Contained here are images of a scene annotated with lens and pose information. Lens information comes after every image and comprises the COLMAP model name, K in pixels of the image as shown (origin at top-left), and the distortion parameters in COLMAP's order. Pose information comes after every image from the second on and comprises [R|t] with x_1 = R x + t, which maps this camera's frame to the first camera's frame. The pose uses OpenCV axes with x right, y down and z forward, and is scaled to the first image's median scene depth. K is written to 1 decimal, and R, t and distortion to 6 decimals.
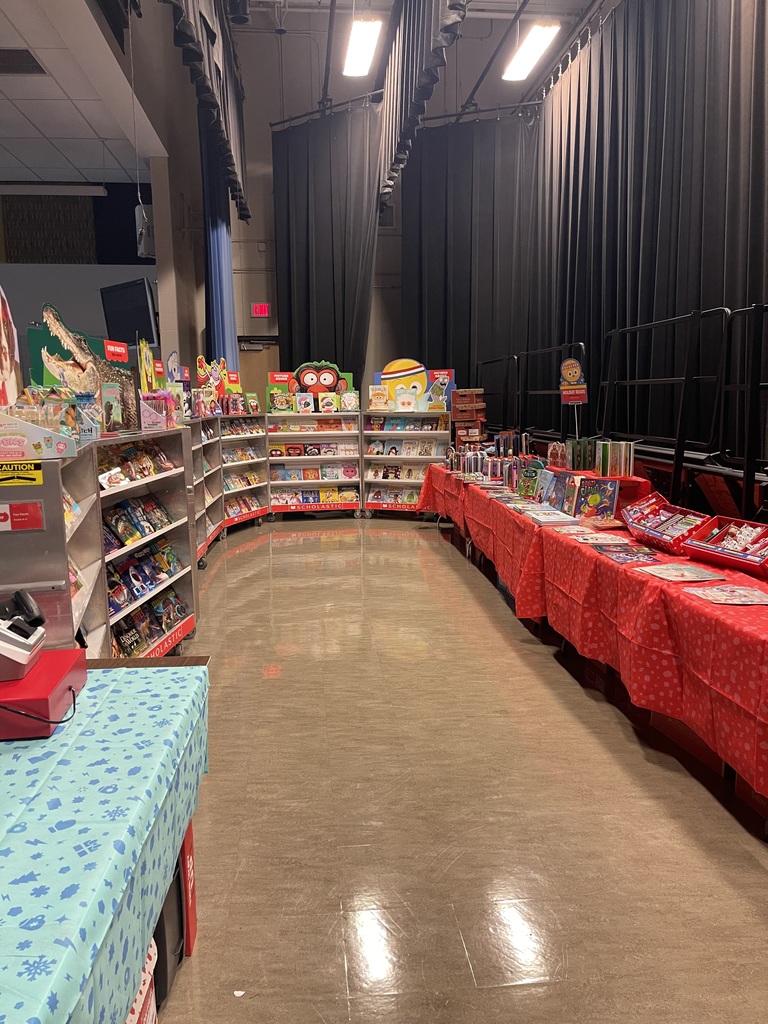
lens RADIAL K [[768.0, 0, 384.0], [0, 768.0, 512.0], [0, 0, 1]] dist [0.035105, -0.000267]
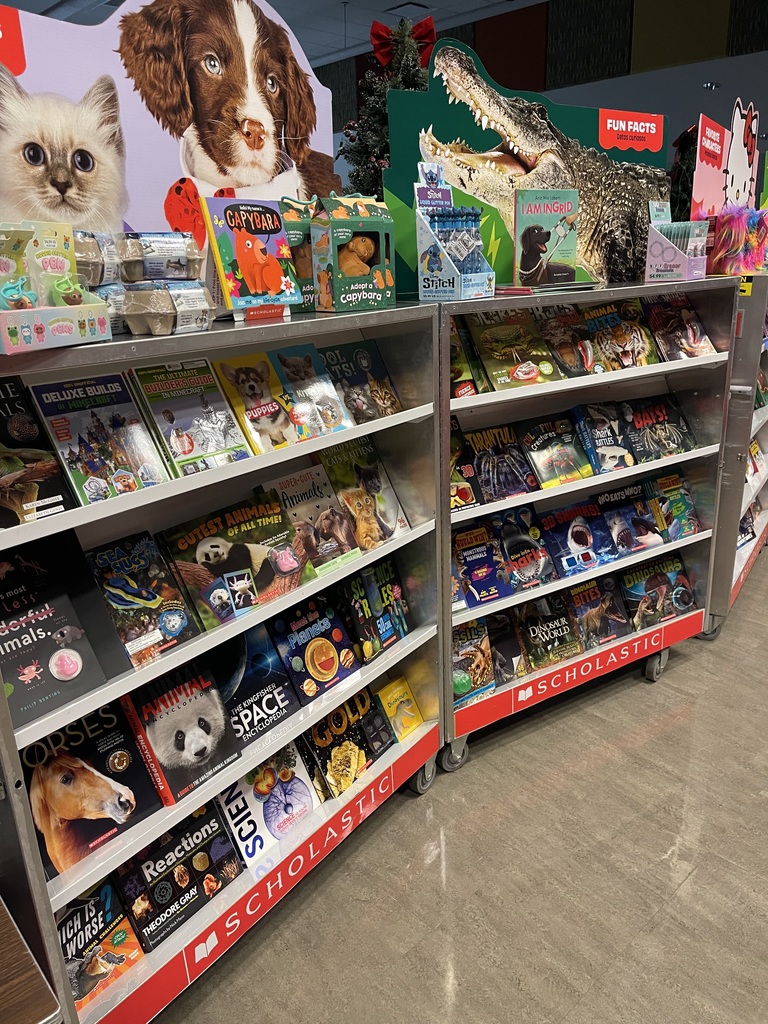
lens RADIAL K [[768.0, 0, 384.0], [0, 768.0, 512.0], [0, 0, 1]] dist [0.035105, -0.000267]
pose [[0.611029, 0.244308, -0.752965, 0.029515], [-0.094555, 0.966900, 0.236989, -0.061379], [0.785940, -0.073611, 0.613905, 0.515332]]
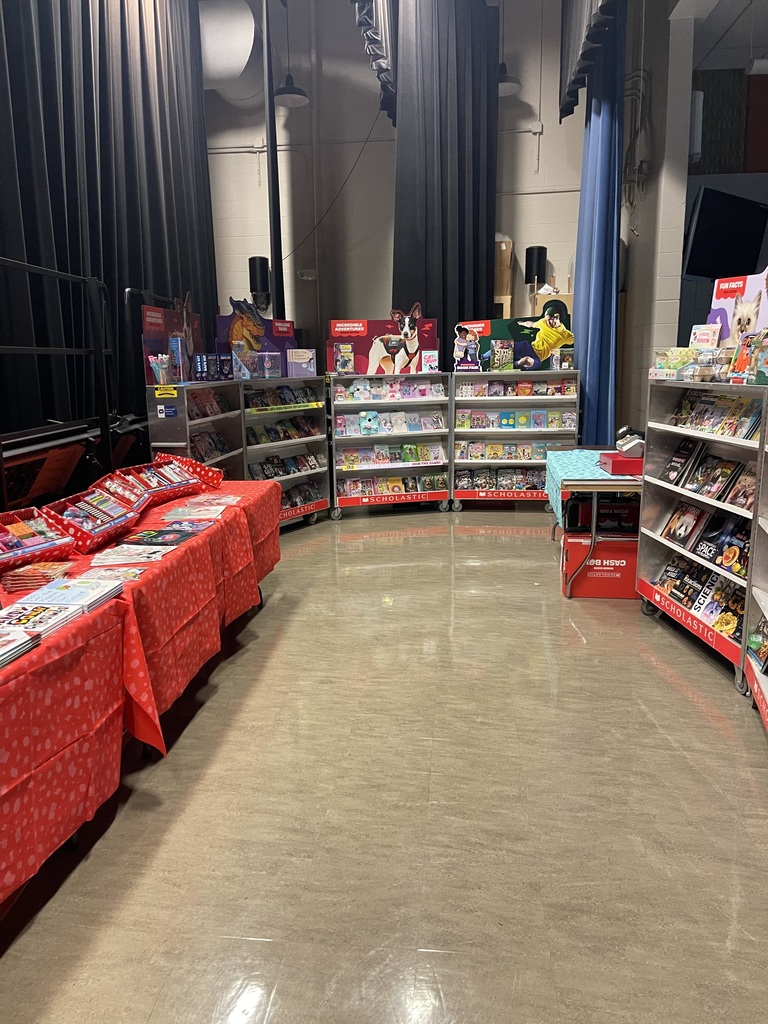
lens RADIAL K [[768.0, 0, 384.0], [0, 768.0, 512.0], [0, 0, 1]] dist [0.035105, -0.000267]
pose [[-0.978912, -0.012431, 0.203906, -0.100096], [0.057086, 0.941736, 0.331473, -0.229785], [-0.196146, 0.336123, -0.921167, 1.620799]]
